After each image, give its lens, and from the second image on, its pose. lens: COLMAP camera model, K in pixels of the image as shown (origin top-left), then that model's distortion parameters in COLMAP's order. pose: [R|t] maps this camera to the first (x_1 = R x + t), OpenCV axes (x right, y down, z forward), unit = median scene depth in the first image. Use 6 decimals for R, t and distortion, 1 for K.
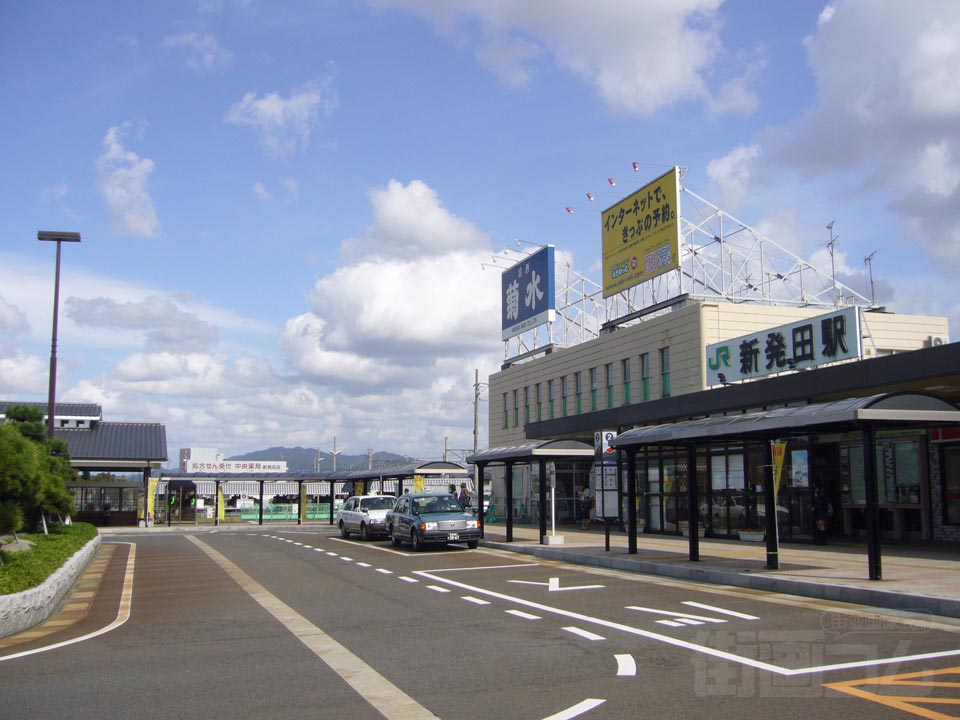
lens RADIAL K [[1005.6, 0, 480.0], [0, 1005.6, 360.0], [0, 0, 1]] dist [0.005517, -0.002472]
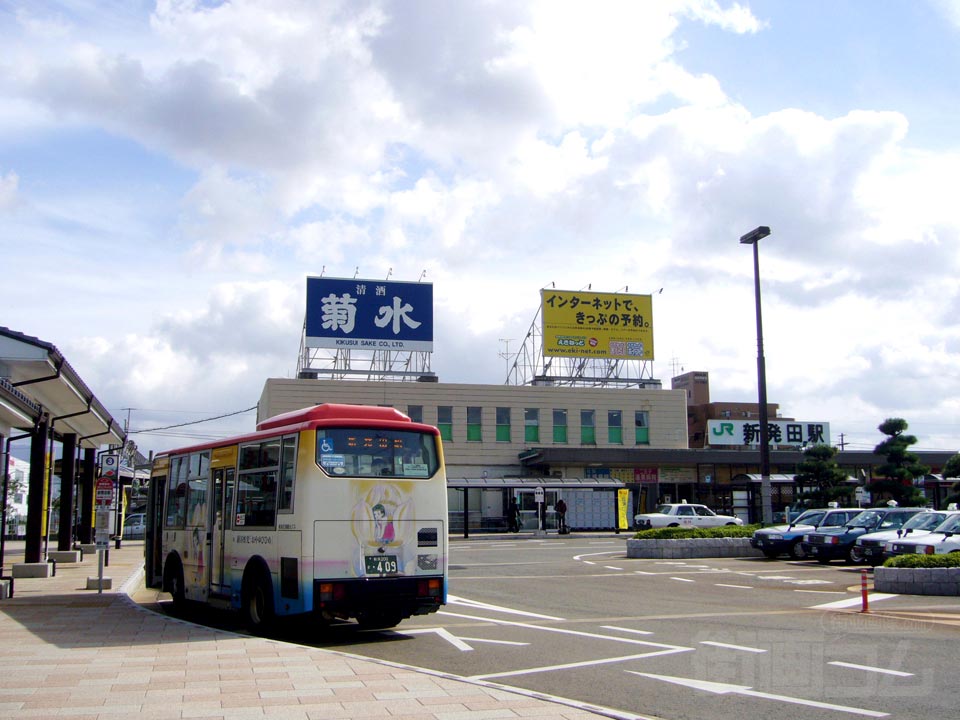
lens RADIAL K [[1005.6, 0, 480.0], [0, 1005.6, 360.0], [0, 0, 1]] dist [0.005517, -0.002472]
pose [[0.051952, 0.158993, 0.985912, -1.247441], [-0.119675, 0.981122, -0.151914, 0.160485], [-0.991453, -0.110097, 0.069999, 1.082284]]
